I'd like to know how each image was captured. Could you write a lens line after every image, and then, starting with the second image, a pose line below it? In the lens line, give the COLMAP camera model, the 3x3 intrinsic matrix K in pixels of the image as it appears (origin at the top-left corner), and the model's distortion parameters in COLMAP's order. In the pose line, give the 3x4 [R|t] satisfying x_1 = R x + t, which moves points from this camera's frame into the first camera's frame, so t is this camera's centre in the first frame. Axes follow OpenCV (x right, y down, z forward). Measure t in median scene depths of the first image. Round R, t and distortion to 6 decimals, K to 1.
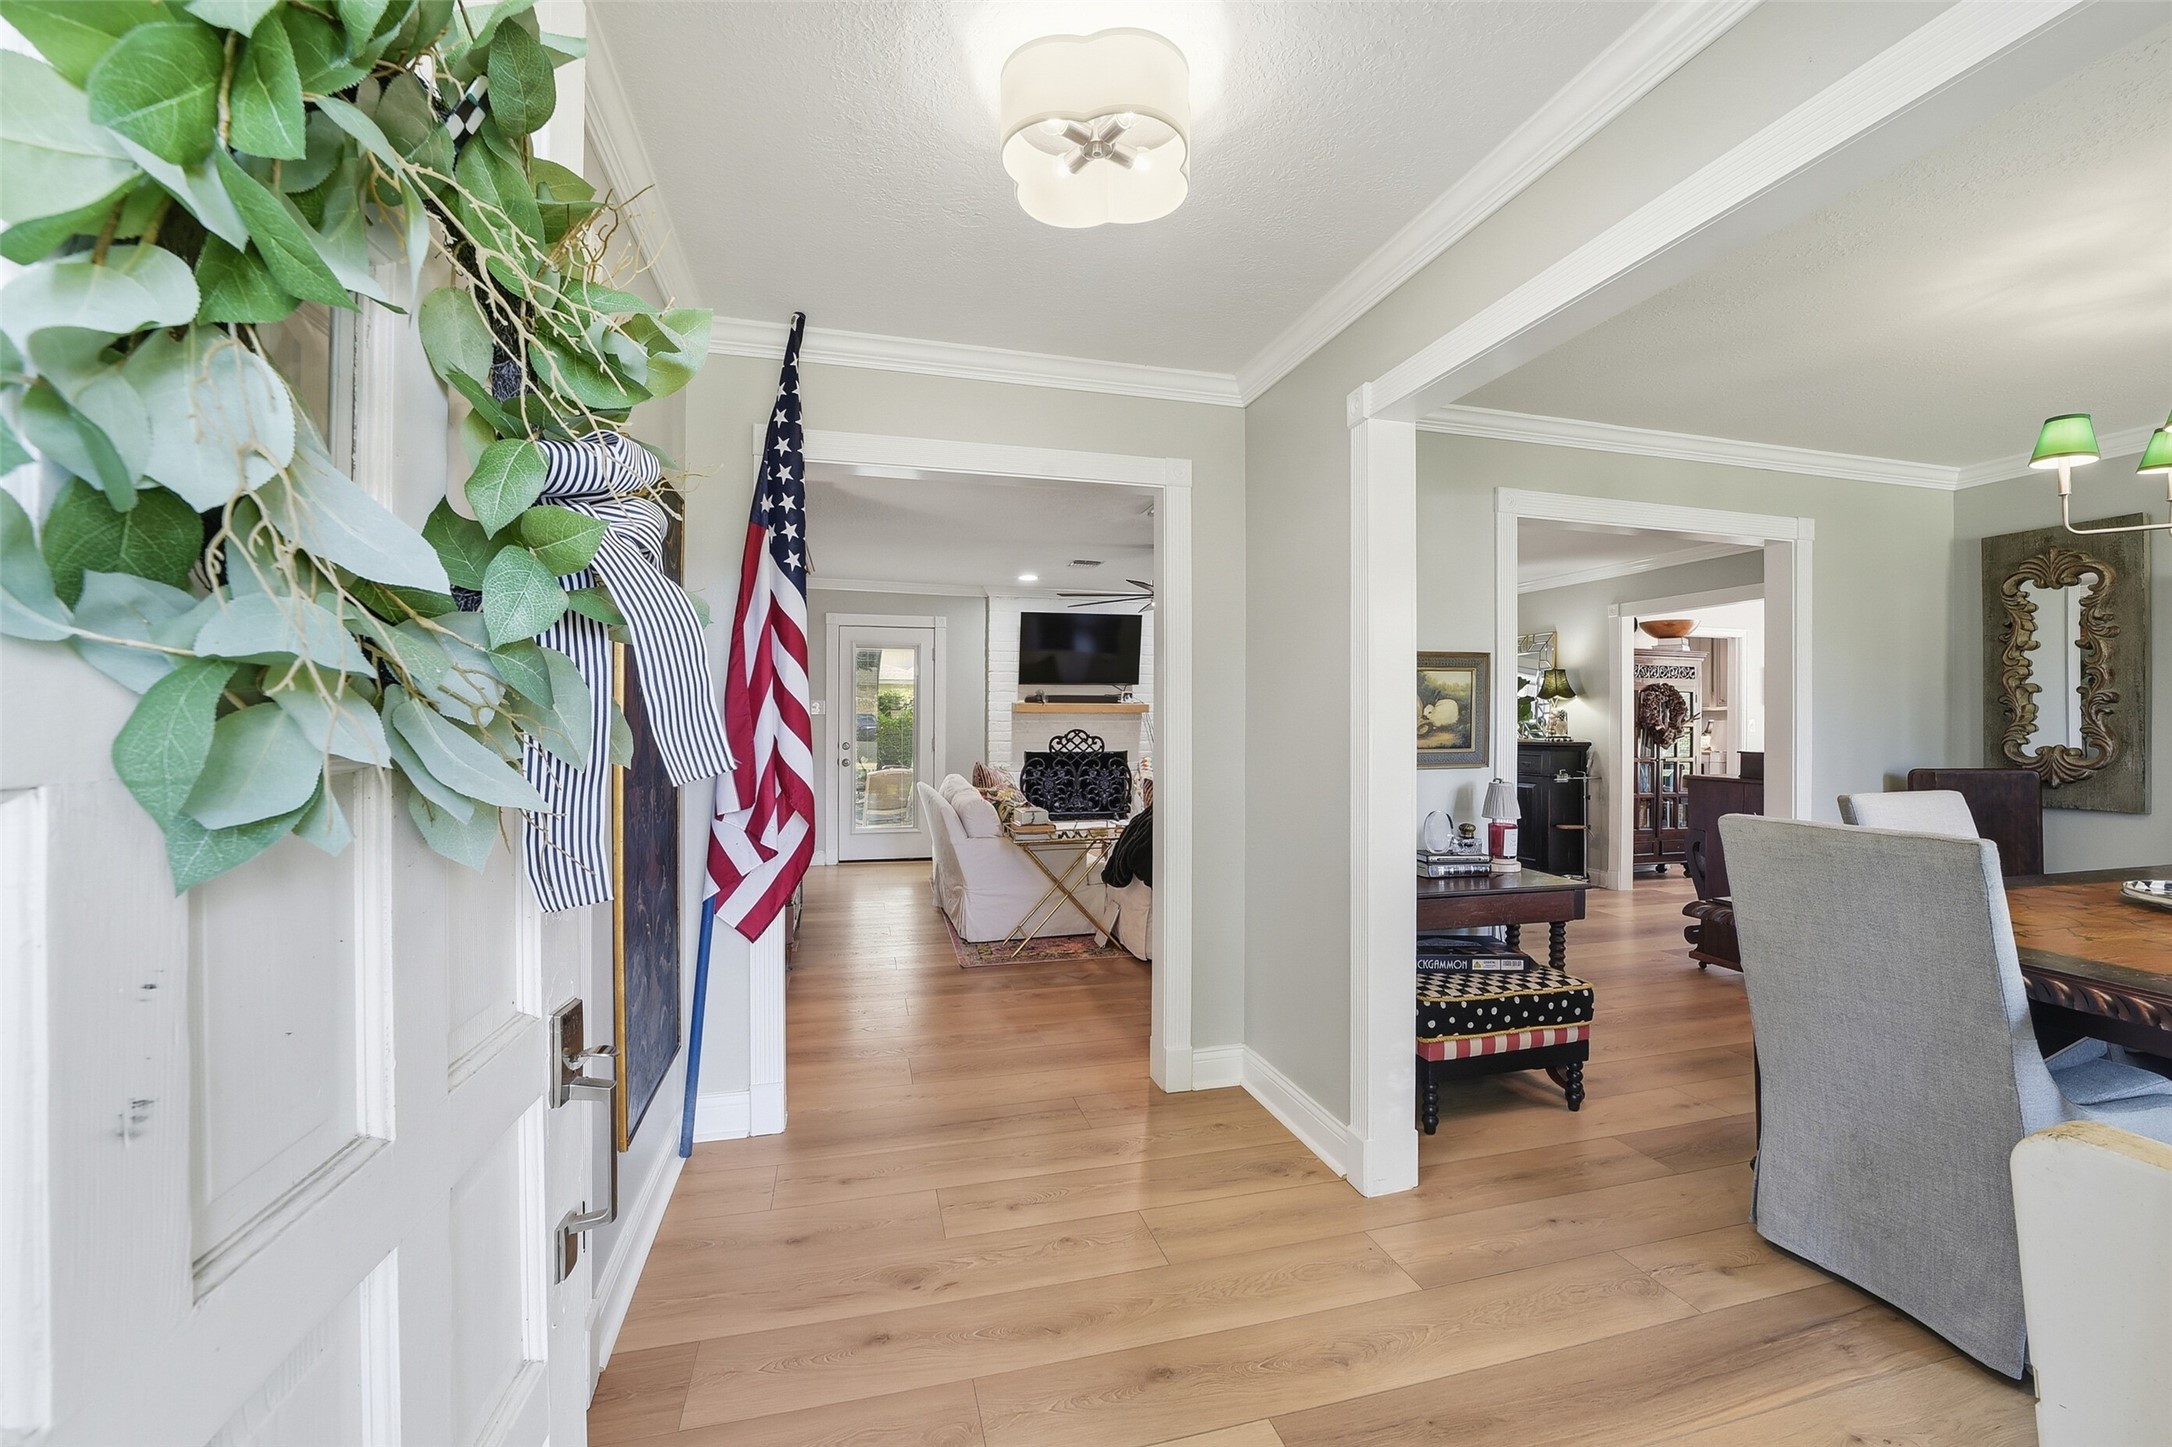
lens RADIAL K [[857.2, 0, 1086.6], [0, 857.2, 718.1], [0, 0, 1]] dist [-0.019214, -0.000144]
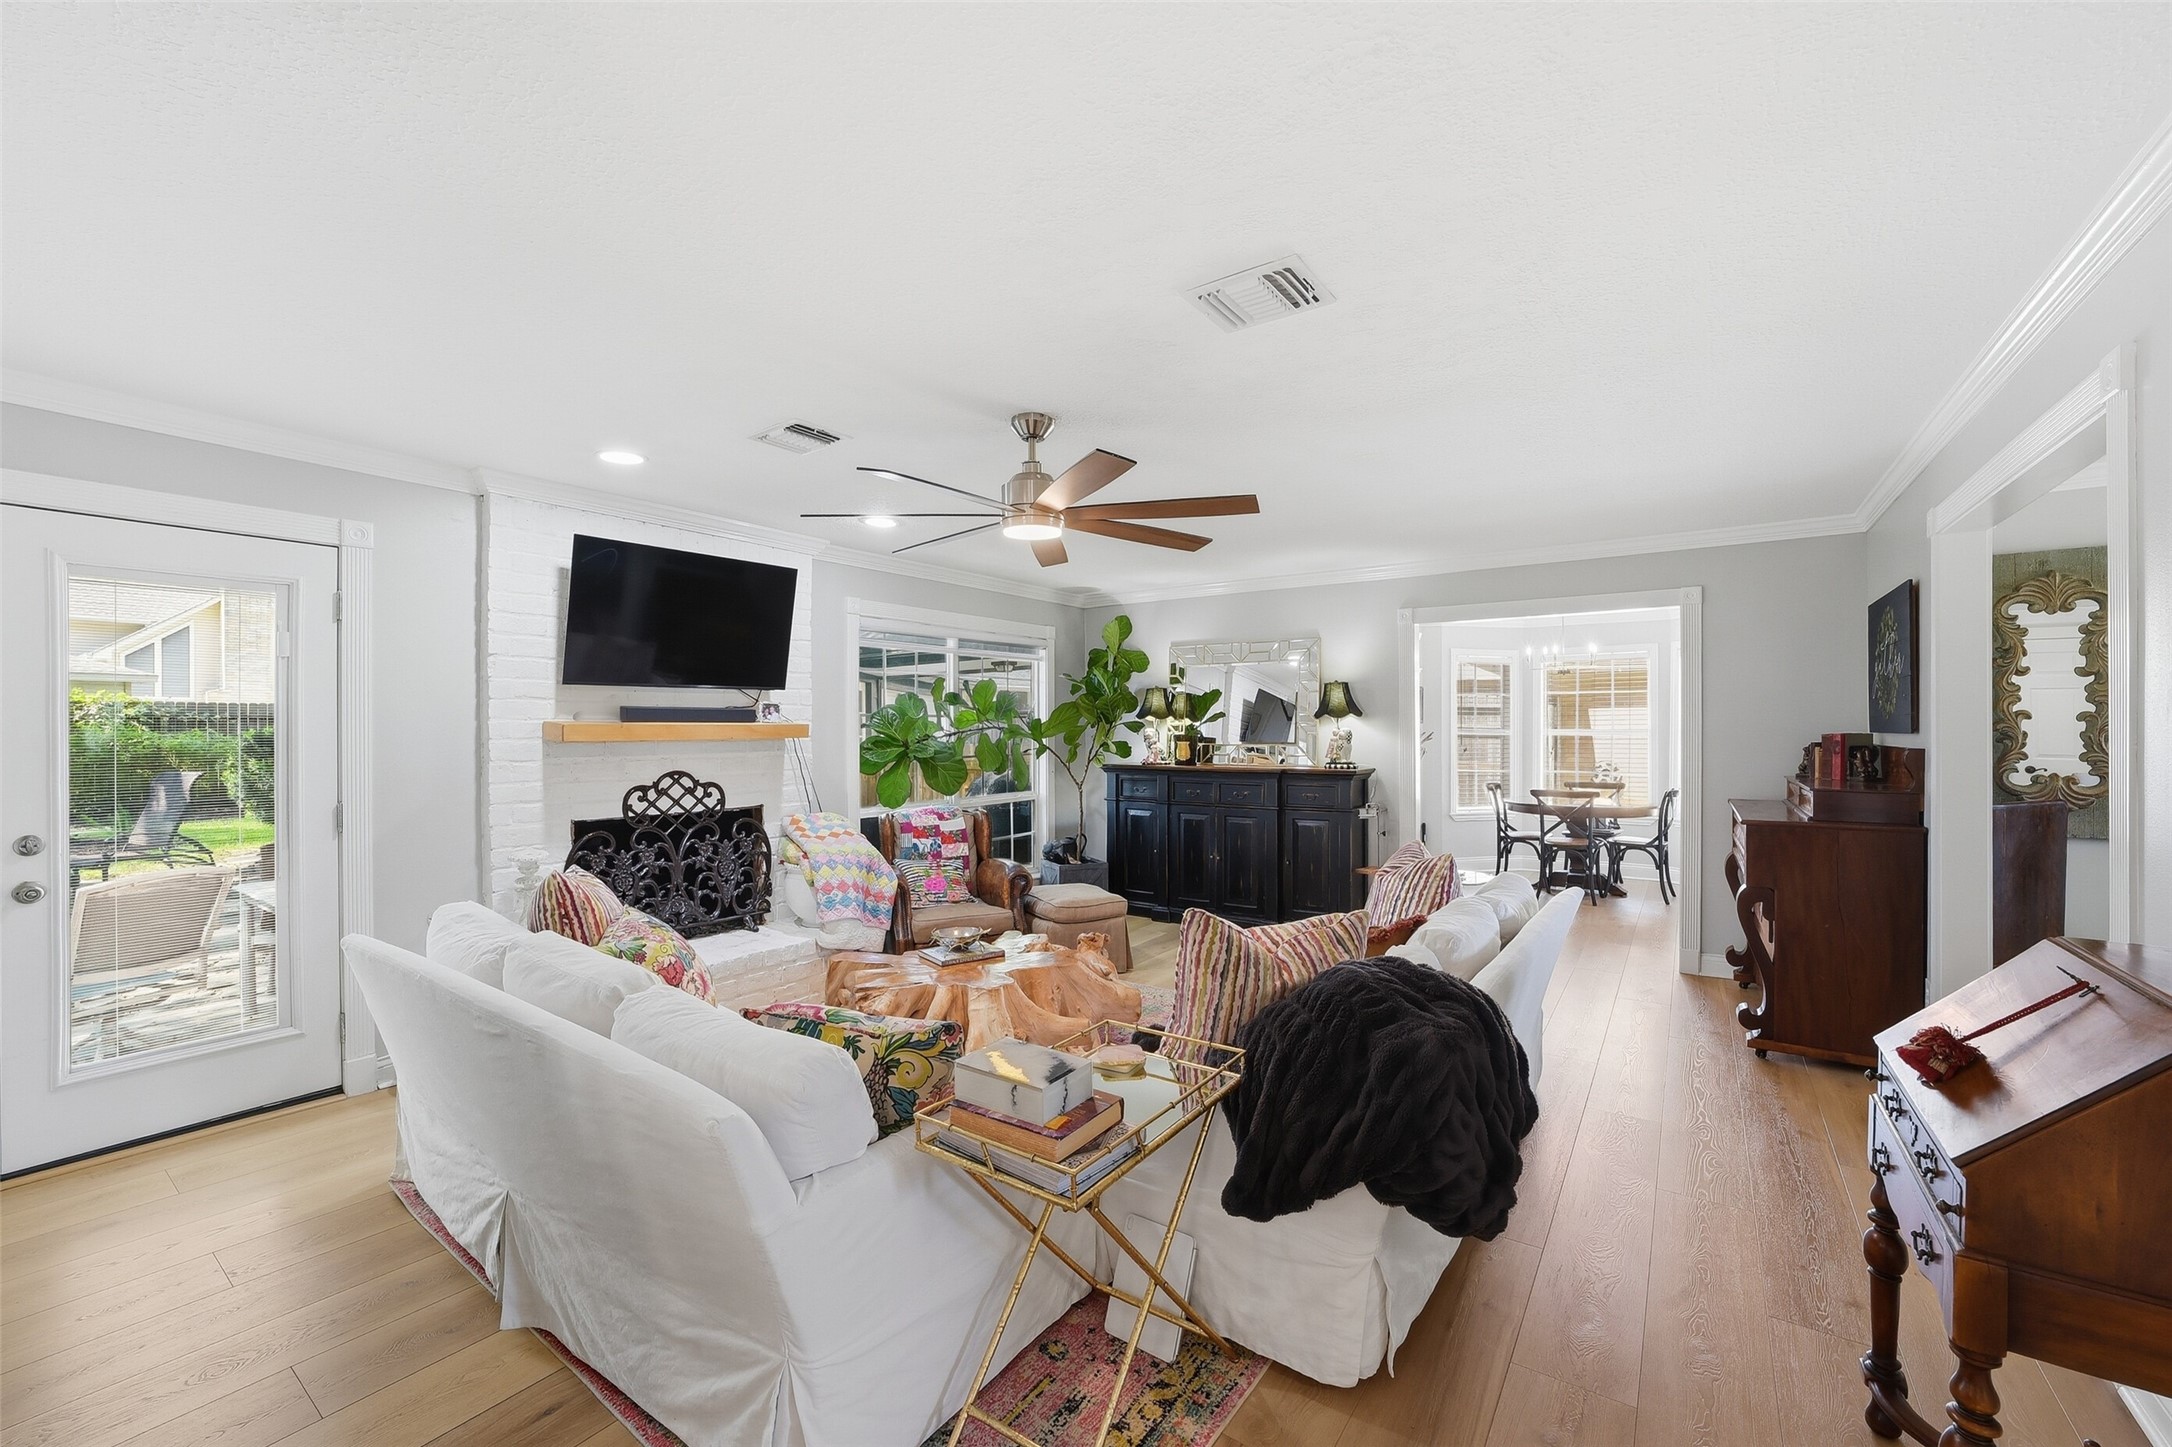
lens RADIAL K [[857.2, 0, 1080.0], [0, 857.2, 720.8], [0, 0, 1]] dist [-0.019214, -0.000144]
pose [[0.773866, -0.002330, 0.633346, -0.153426], [0.006142, 0.999974, -0.003827, -0.014487], [-0.633320, 0.006852, 0.773860, 0.431427]]
